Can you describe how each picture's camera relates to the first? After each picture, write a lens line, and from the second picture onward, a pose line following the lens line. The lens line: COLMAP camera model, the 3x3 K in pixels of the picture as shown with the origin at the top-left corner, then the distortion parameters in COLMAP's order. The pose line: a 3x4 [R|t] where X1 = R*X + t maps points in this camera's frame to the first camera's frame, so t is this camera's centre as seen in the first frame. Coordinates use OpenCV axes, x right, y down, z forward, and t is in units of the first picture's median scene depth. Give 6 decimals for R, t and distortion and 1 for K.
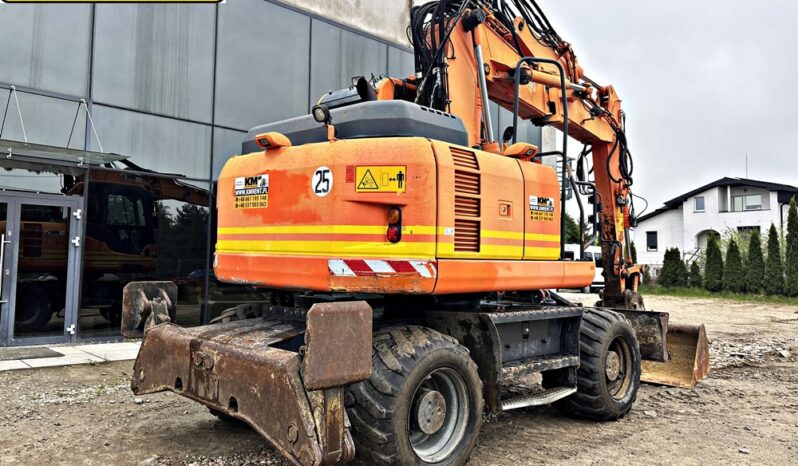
lens RADIAL K [[604.5, 0, 399.0], [0, 604.5, 233.0], [0, 0, 1]] dist [0.032891, -0.029861]
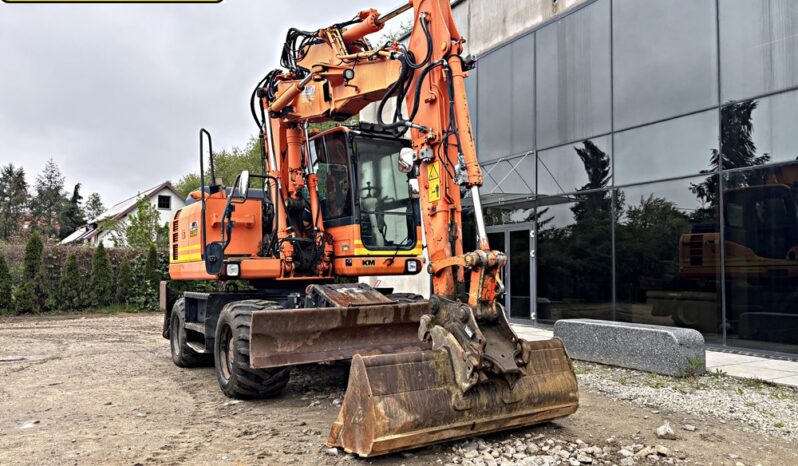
lens RADIAL K [[602.7, 0, 398.7], [0, 602.7, 239.4], [0, 0, 1]] dist [0.040949, -0.036724]
pose [[-0.232070, -0.067293, -0.970369, 1.763807], [0.054839, 0.995112, -0.082124, 0.156695], [0.971152, -0.072273, -0.227245, 2.000654]]
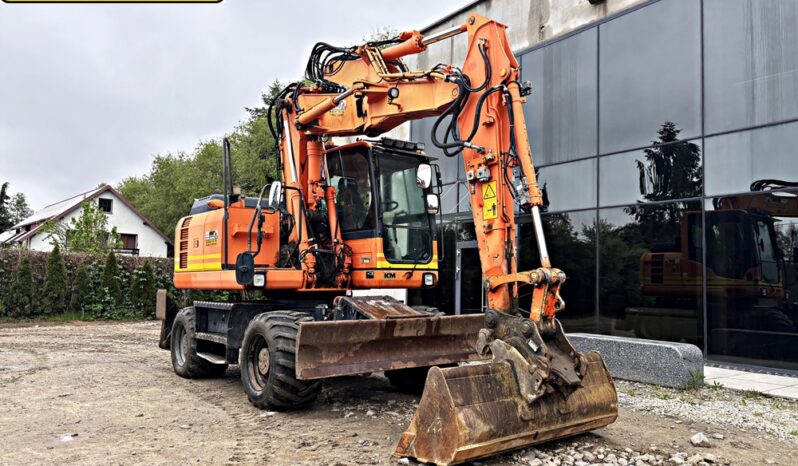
lens RADIAL K [[602.7, 0, 398.7], [0, 602.7, 239.4], [0, 0, 1]] dist [0.040949, -0.036724]
pose [[-0.129206, -0.089913, -0.987533, 1.841721], [0.038361, 0.994682, -0.095583, 0.141234], [0.990875, -0.050232, -0.125070, 1.782891]]
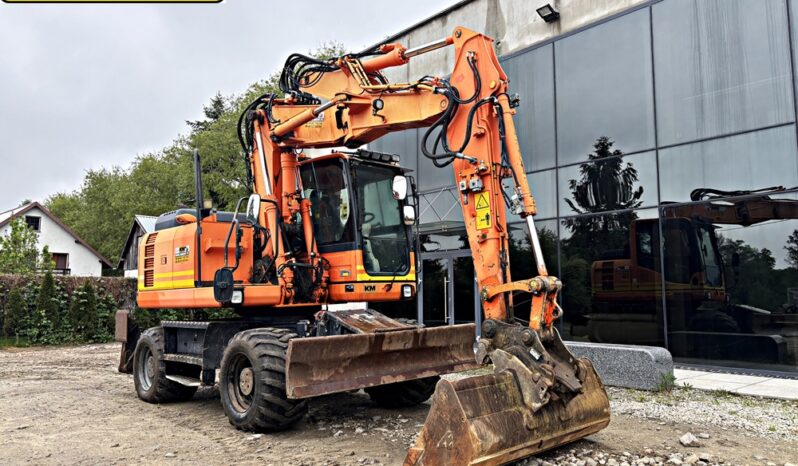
lens RADIAL K [[603.5, 0, 402.3], [0, 603.5, 231.9], [0, 0, 1]] dist [0.026709, -0.005950]
pose [[-0.029179, -0.122011, -0.992100, 1.837900], [0.068145, 0.989970, -0.123753, 0.137684], [0.997249, -0.071218, -0.020572, 1.678891]]
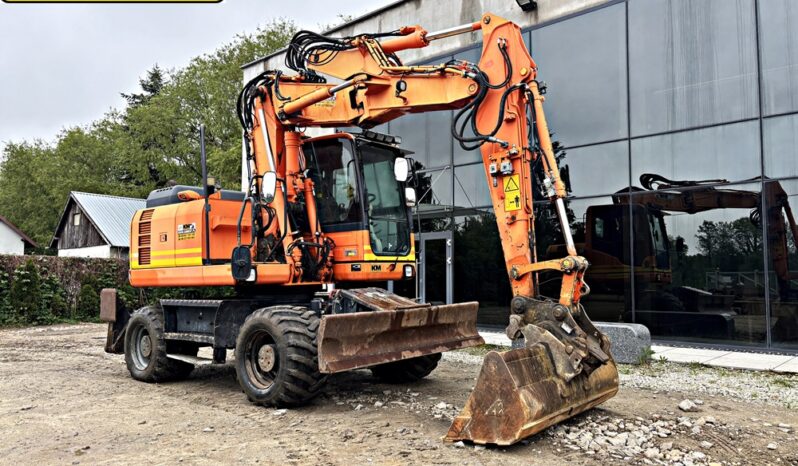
lens RADIAL K [[602.0, 0, 403.9], [0, 602.0, 240.2], [0, 0, 1]] dist [0.028918, -0.004971]
pose [[0.086577, -0.080795, -0.992964, 1.862964], [0.065224, 0.995027, -0.075276, 0.135257], [0.994108, -0.058248, 0.091417, 1.475757]]
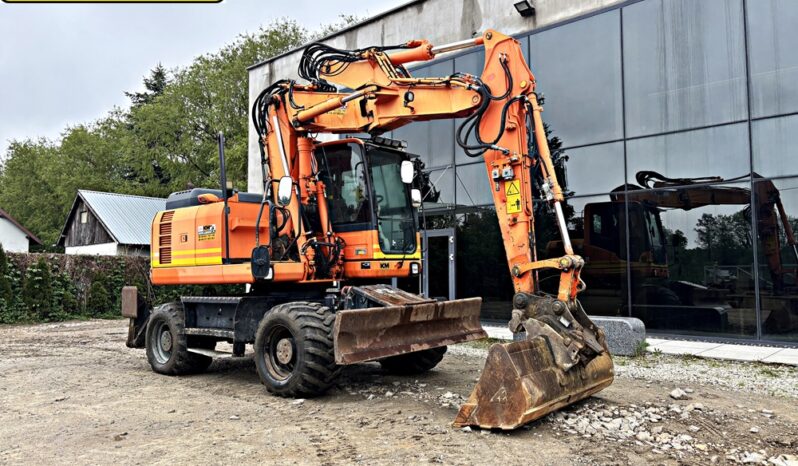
lens RADIAL K [[601.9, 0, 403.0], [0, 601.9, 230.0], [0, 0, 1]] dist [0.031113, -0.005742]
pose [[0.085657, -0.089164, -0.992327, 1.958523], [0.069924, 0.994070, -0.083285, 0.127442], [0.993868, -0.062253, 0.091384, 1.445931]]
